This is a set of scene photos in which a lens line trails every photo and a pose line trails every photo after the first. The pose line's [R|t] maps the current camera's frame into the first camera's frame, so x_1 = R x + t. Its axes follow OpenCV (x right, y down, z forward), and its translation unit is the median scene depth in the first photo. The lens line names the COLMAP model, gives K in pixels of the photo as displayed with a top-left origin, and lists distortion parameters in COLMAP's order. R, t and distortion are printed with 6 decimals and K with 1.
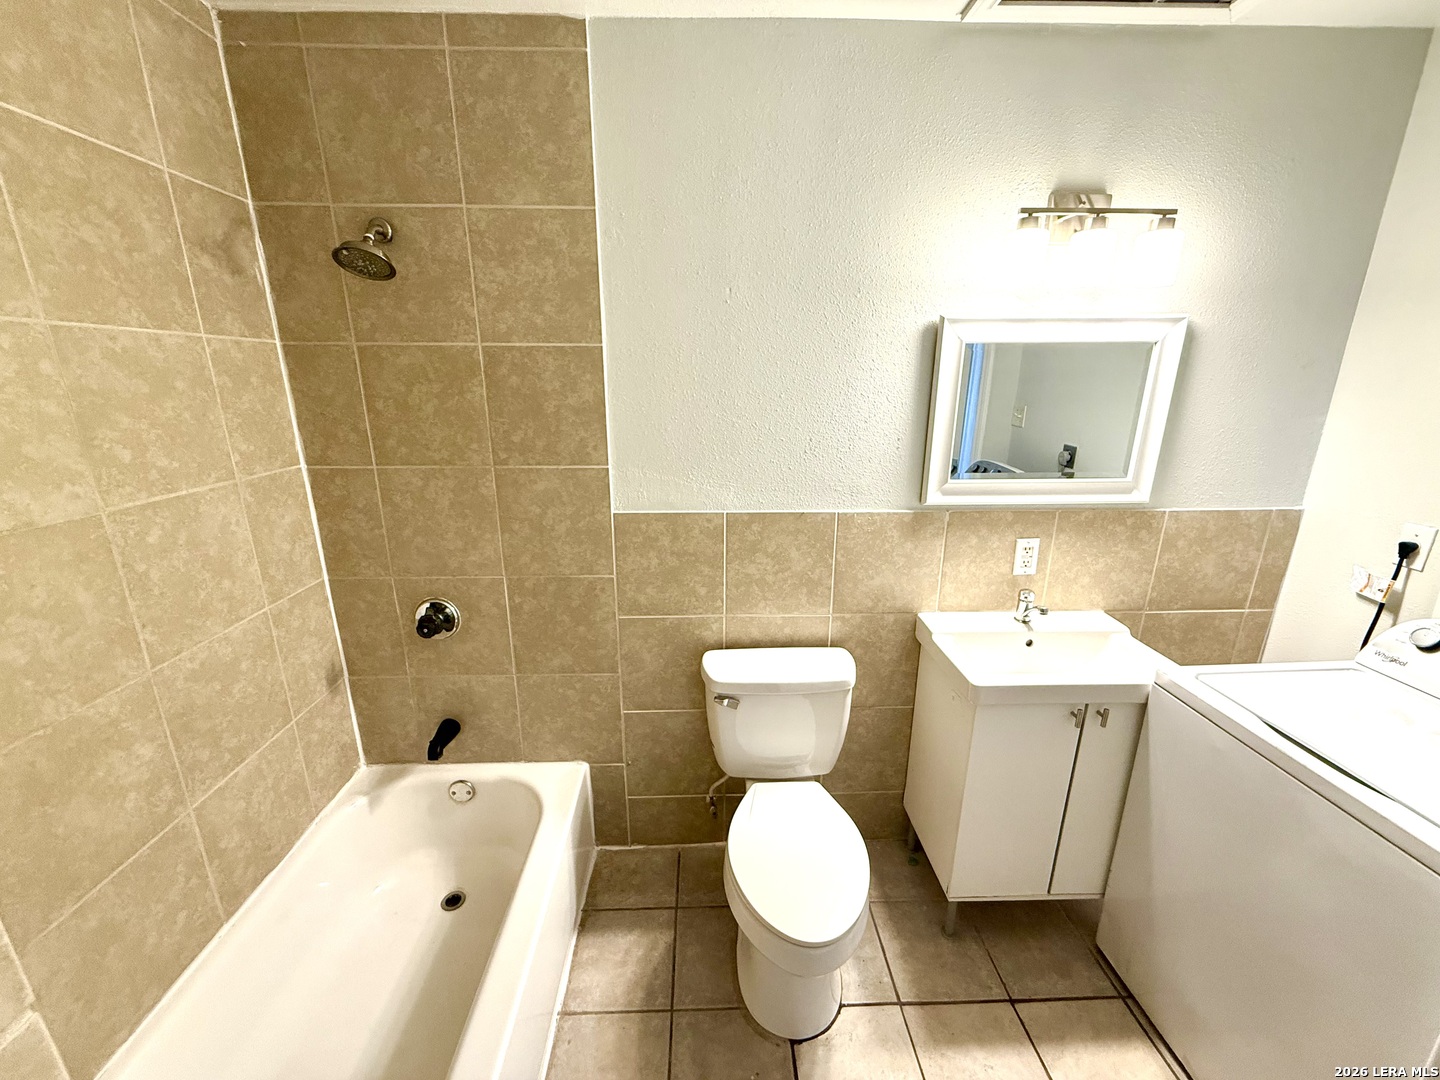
lens RADIAL K [[573.2, 0, 720.0], [0, 573.2, 540.0], [0, 0, 1]] dist [-0.000247, 0.000272]
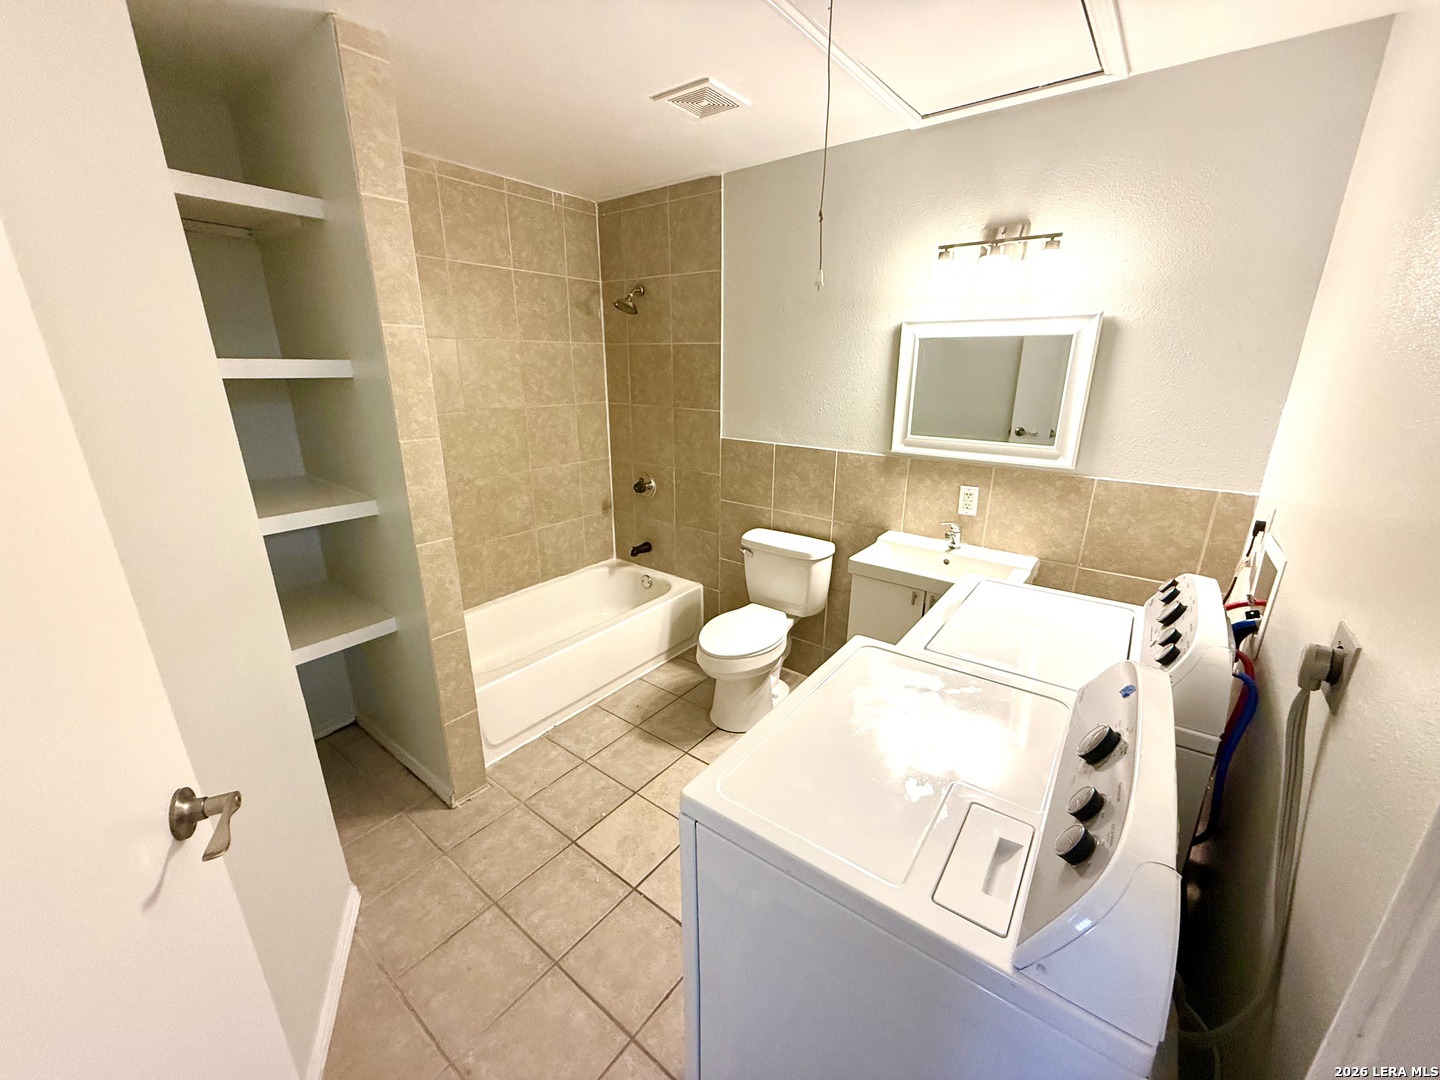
lens RADIAL K [[573.2, 0, 720.0], [0, 573.2, 540.0], [0, 0, 1]] dist [-0.000247, 0.000272]
pose [[0.774485, 0.193876, -0.602150, 0.934473], [-0.179457, 0.980108, 0.084751, 0.111909], [0.606603, 0.042422, 0.793872, -0.394688]]
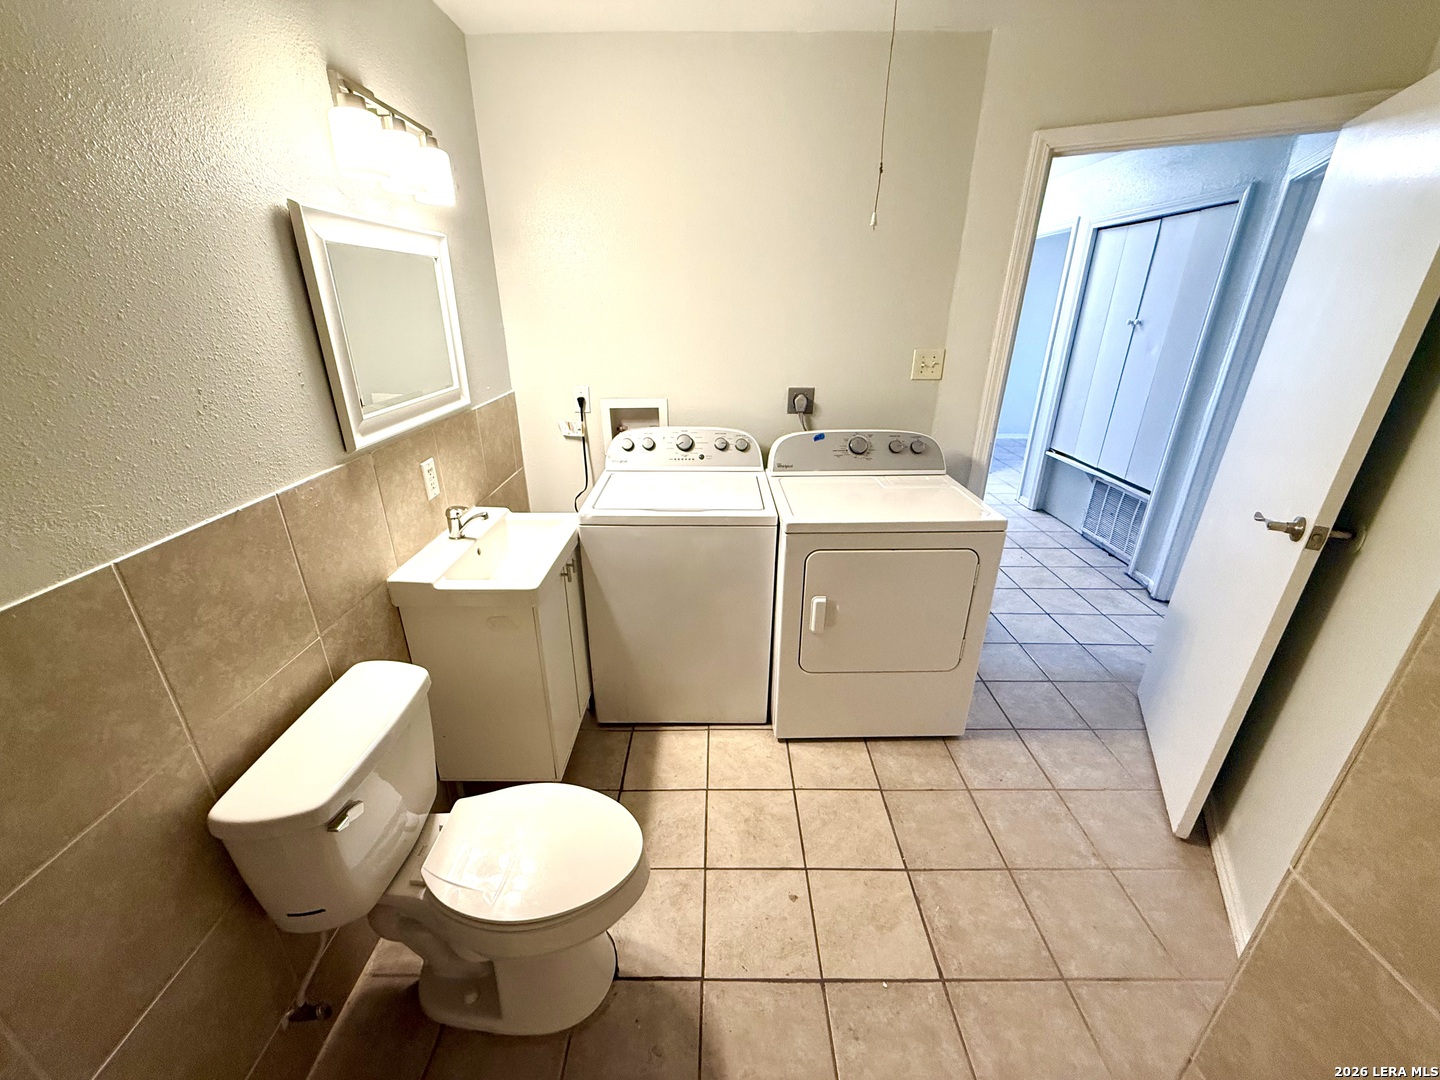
lens RADIAL K [[573.2, 0, 720.0], [0, 573.2, 540.0], [0, 0, 1]] dist [-0.000247, 0.000272]
pose [[0.031290, -0.383132, 0.923163, -0.422730], [0.273277, 0.891703, 0.360813, -0.101361], [-0.961426, 0.240989, 0.132602, 0.426620]]
